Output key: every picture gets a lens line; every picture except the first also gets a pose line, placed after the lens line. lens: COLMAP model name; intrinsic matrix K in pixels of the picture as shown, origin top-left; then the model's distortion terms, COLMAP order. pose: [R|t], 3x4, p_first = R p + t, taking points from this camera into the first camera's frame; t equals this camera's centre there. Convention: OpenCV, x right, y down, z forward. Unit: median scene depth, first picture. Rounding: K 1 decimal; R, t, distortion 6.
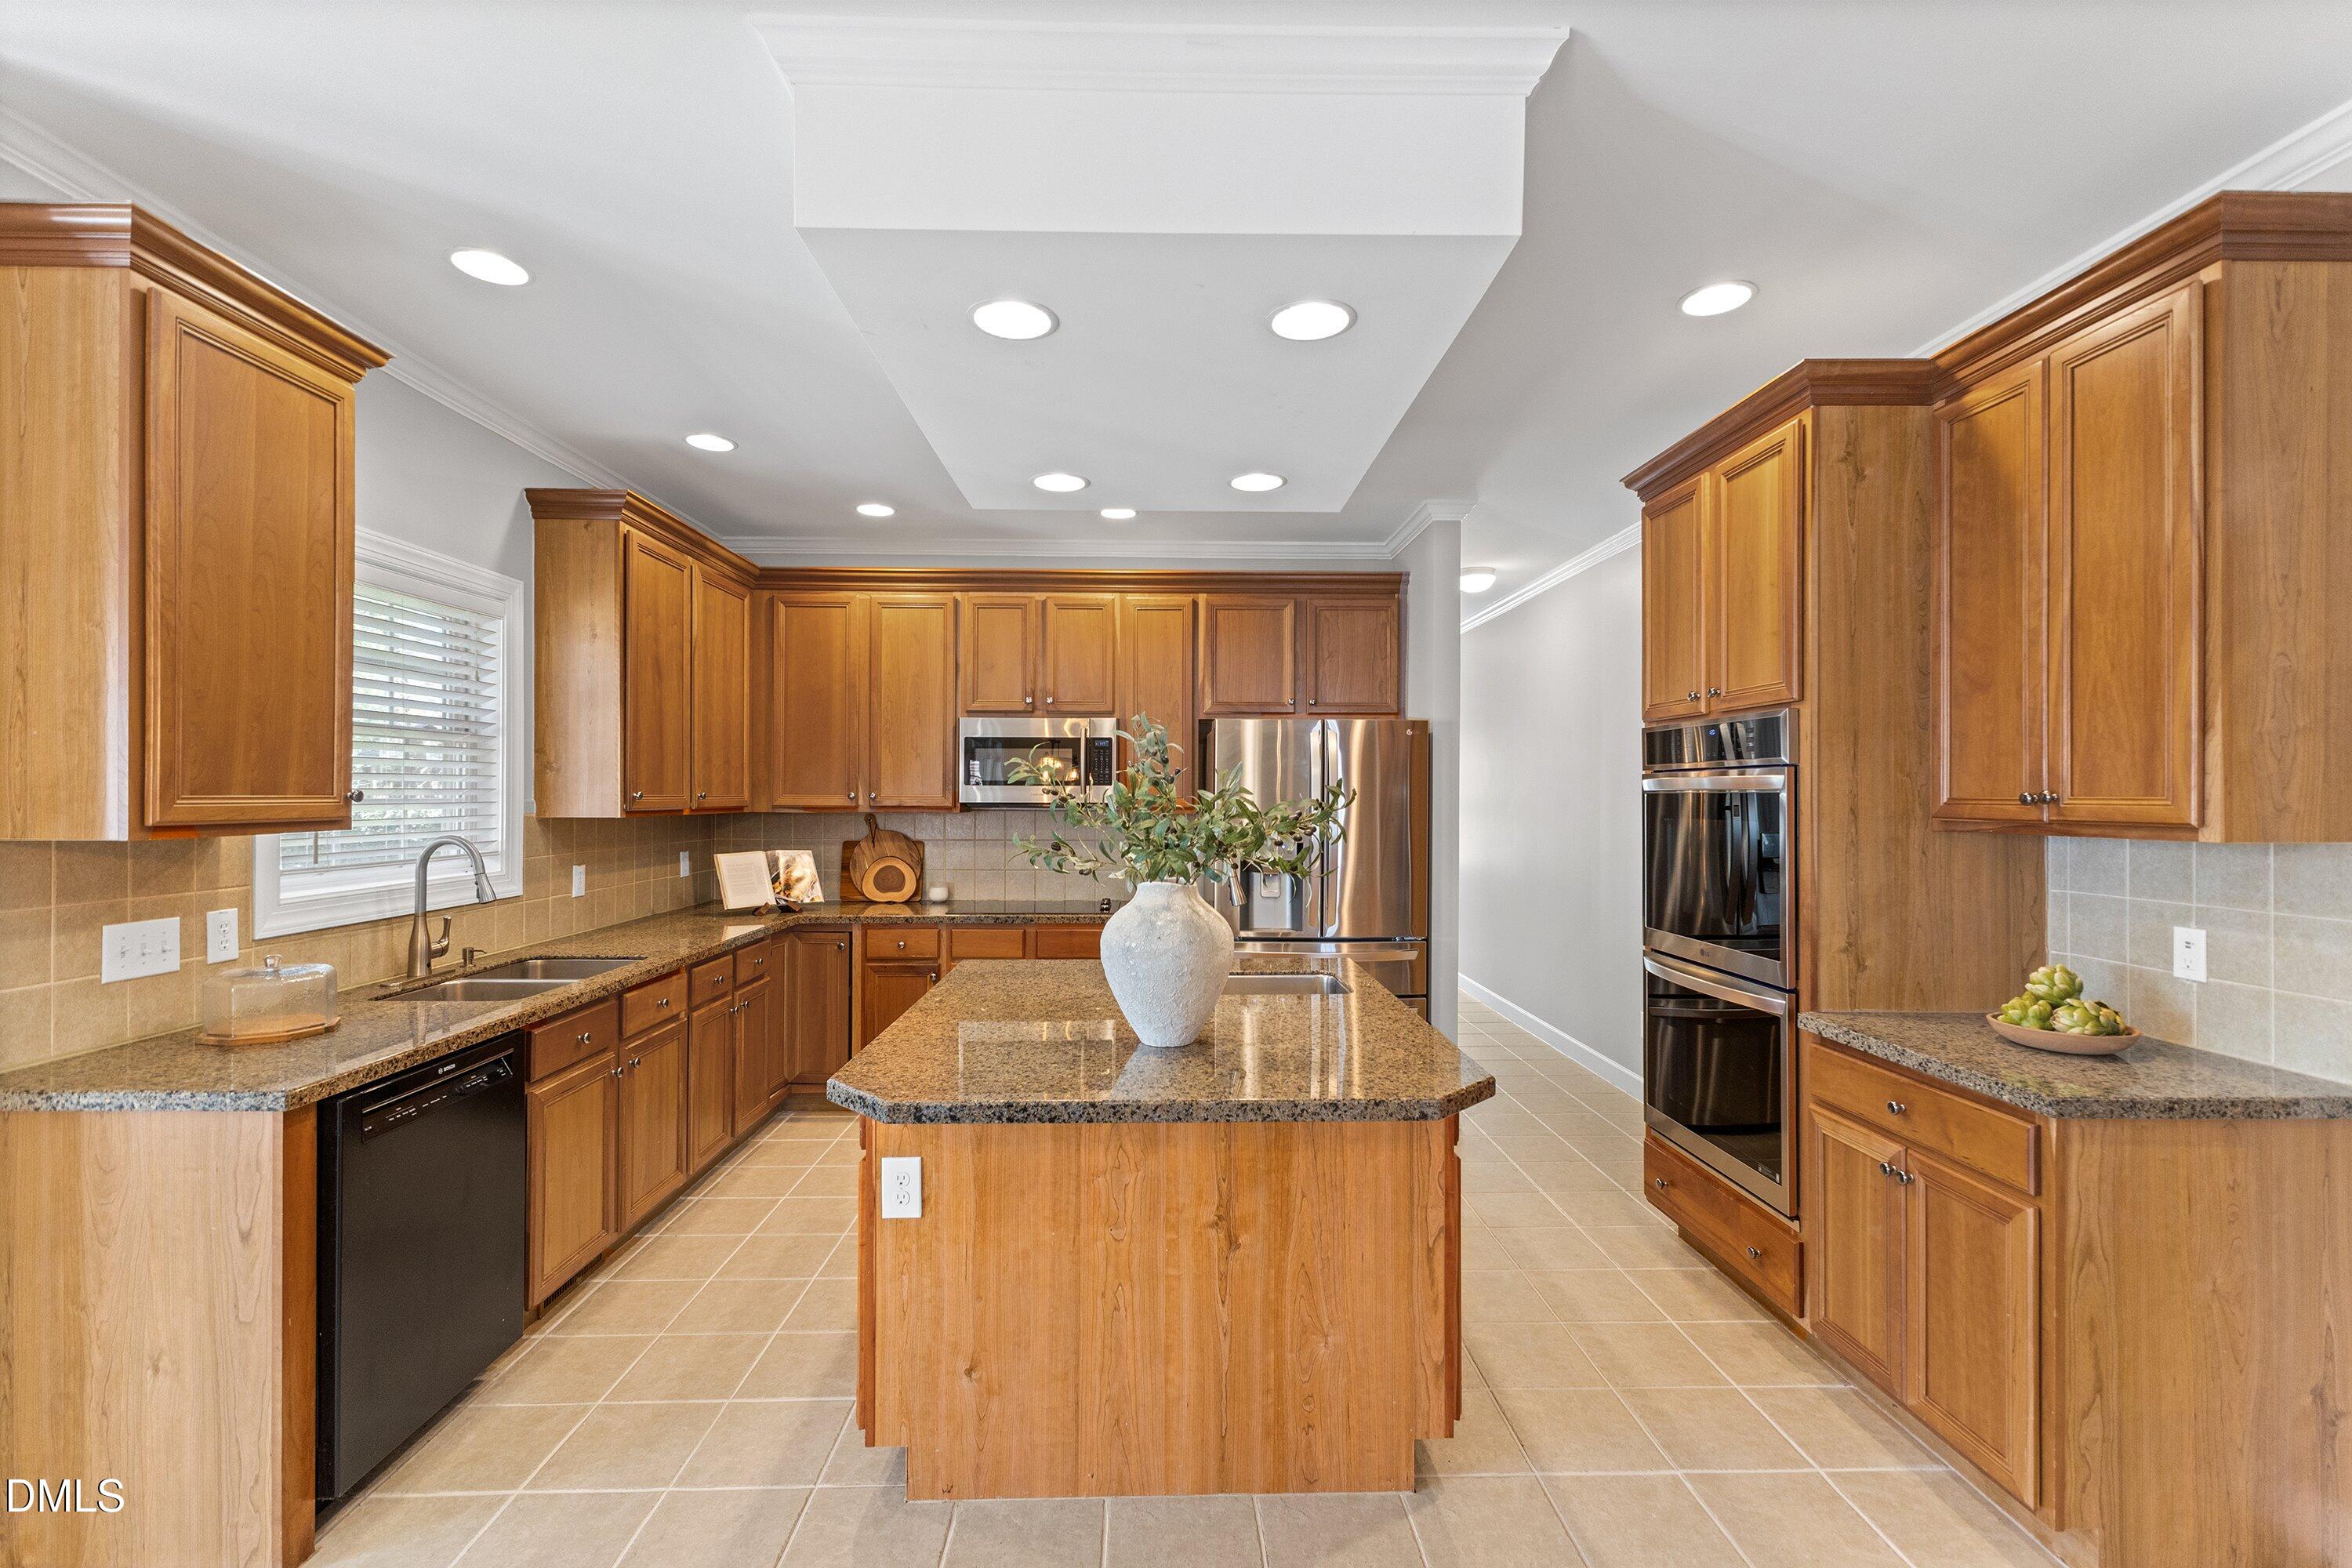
lens RADIAL K [[1020.9, 0, 1171.4], [0, 1020.9, 795.5], [0, 0, 1]] dist [0.007802, -0.000349]
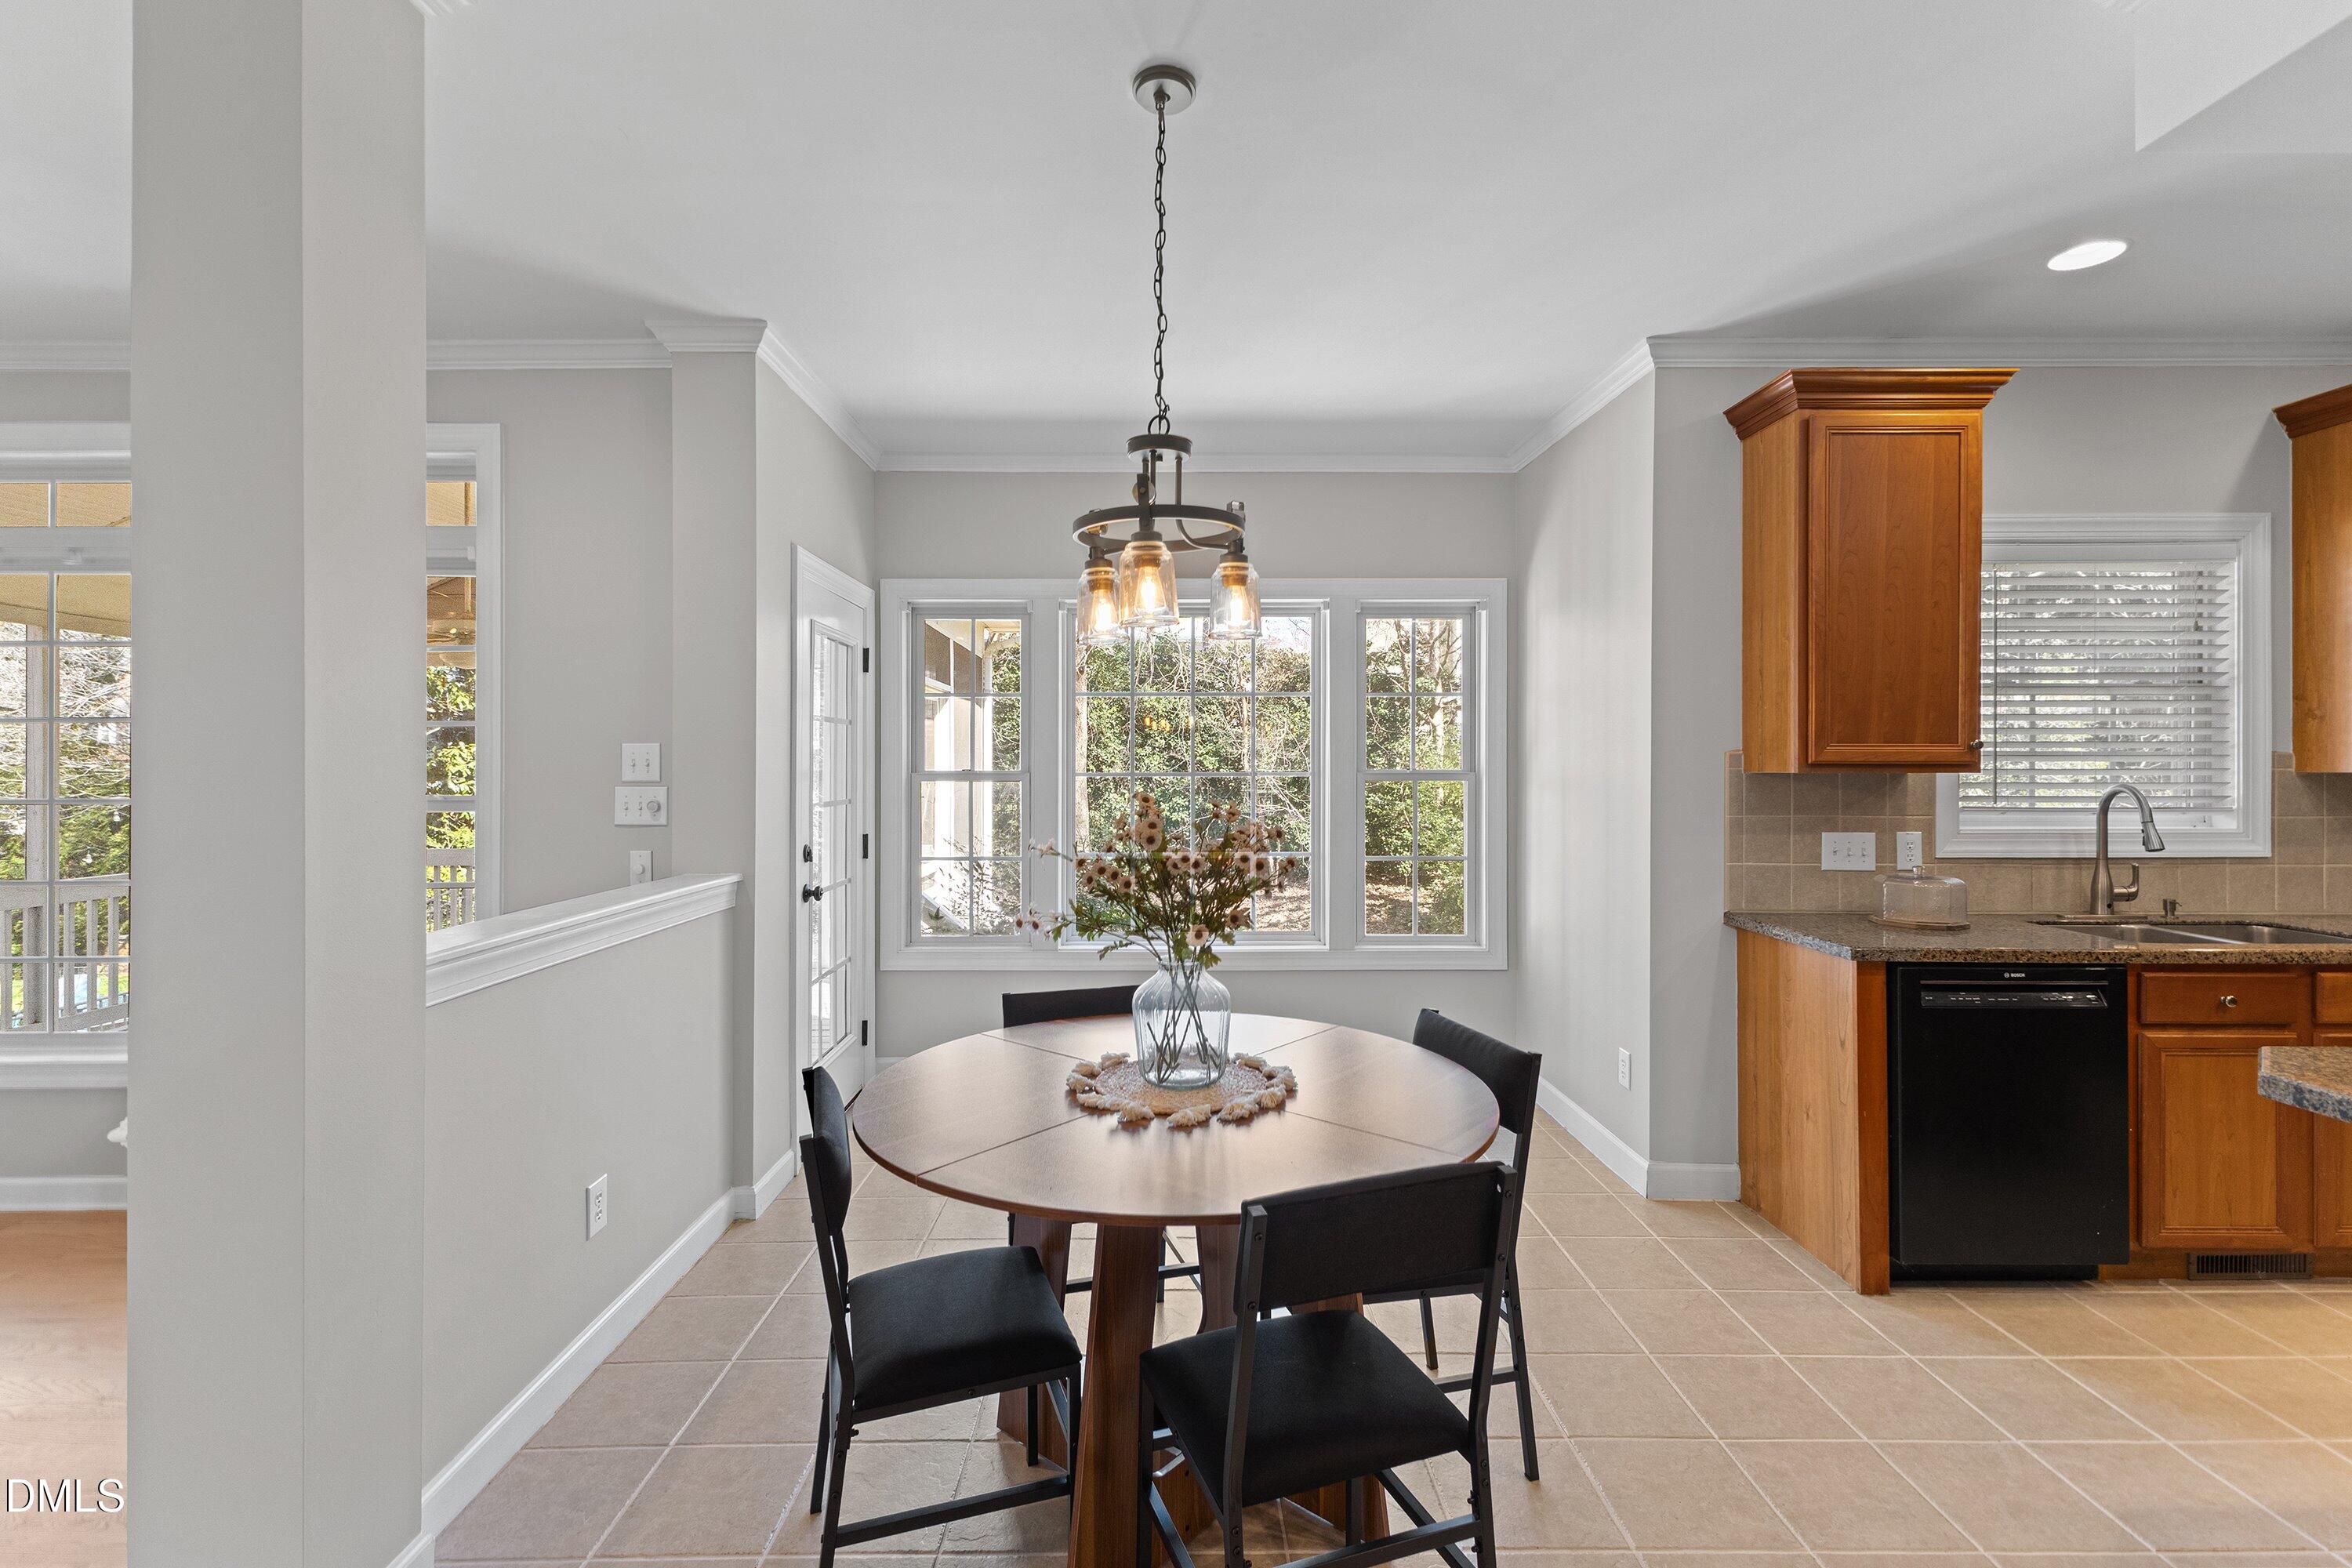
lens RADIAL K [[1046.8, 0, 1171.4], [0, 1046.8, 760.7], [0, 0, 1]] dist [0.004750, -0.000076]
pose [[-0.020832, -0.009375, -0.999739, 0.465394], [-0.003768, 0.999950, -0.009299, 0.034060], [0.999776, 0.003573, -0.020867, 0.060345]]
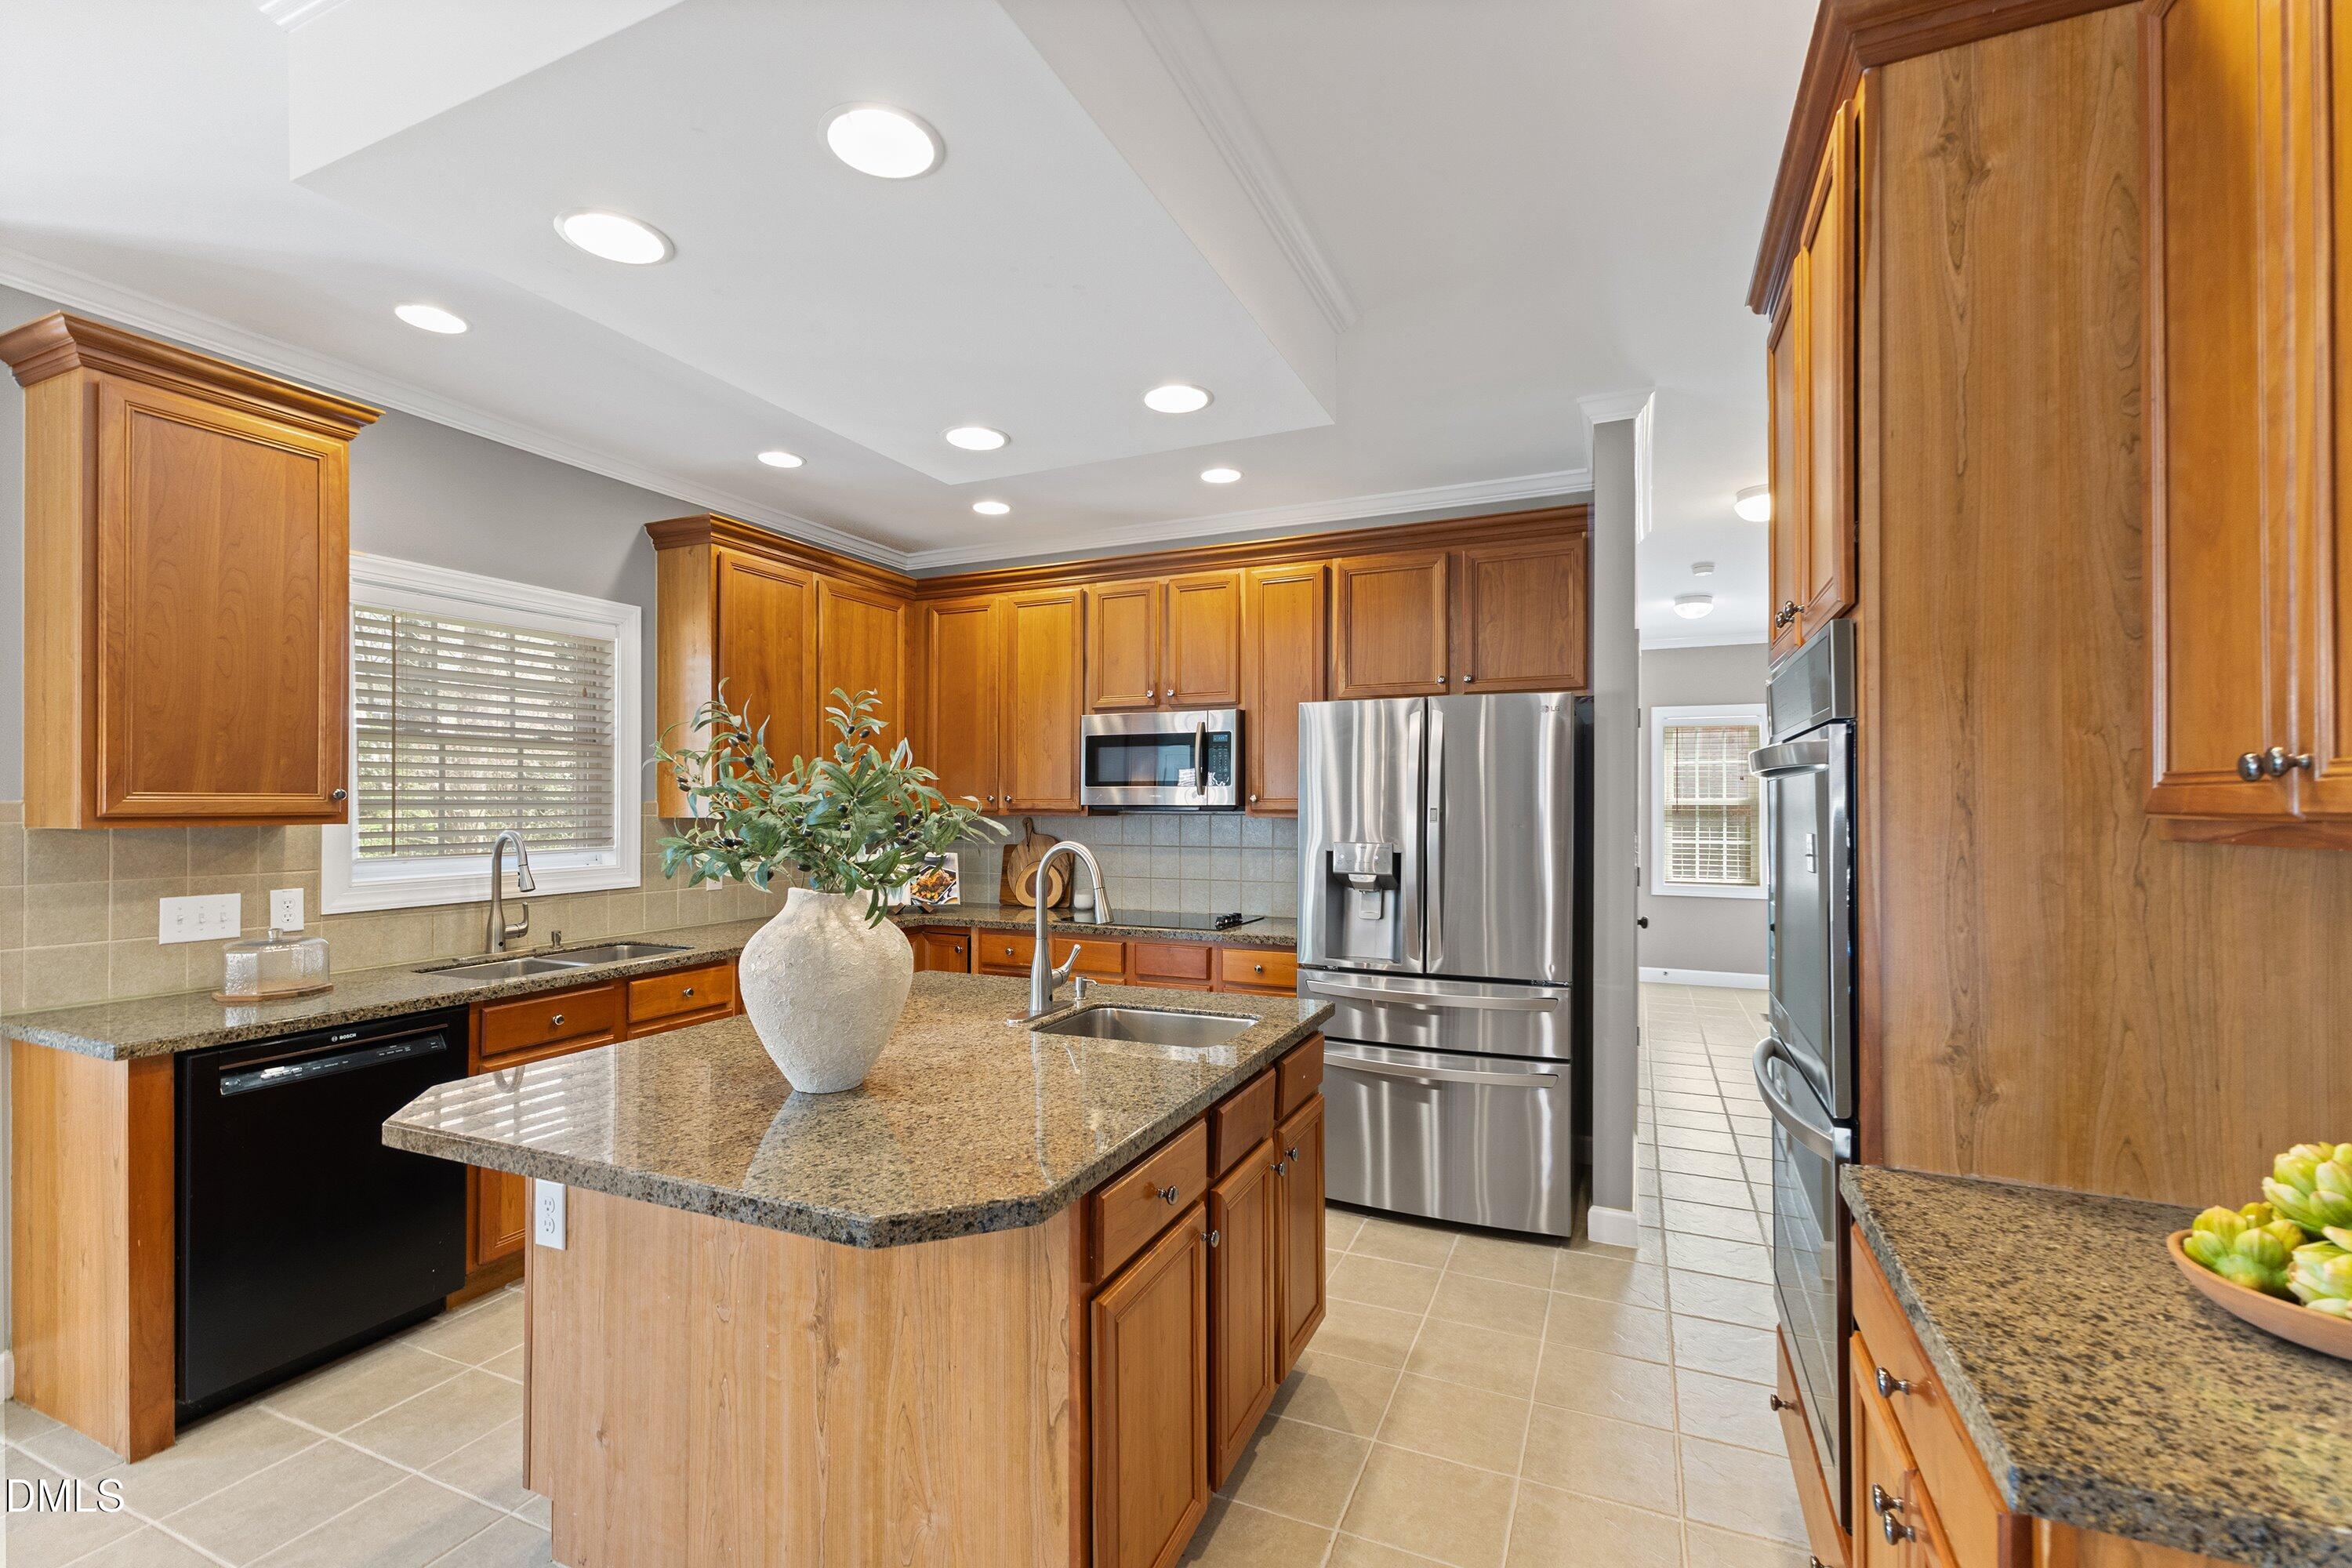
lens RADIAL K [[1024.5, 0, 1168.2], [0, 1024.5, 800.3], [0, 0, 1]] dist [0.020923, -0.007648]
pose [[0.900624, -0.005730, -0.434562, 0.541916], [0.003236, 0.999974, -0.006478, 0.017248], [0.434587, 0.004428, 0.900619, 0.342269]]
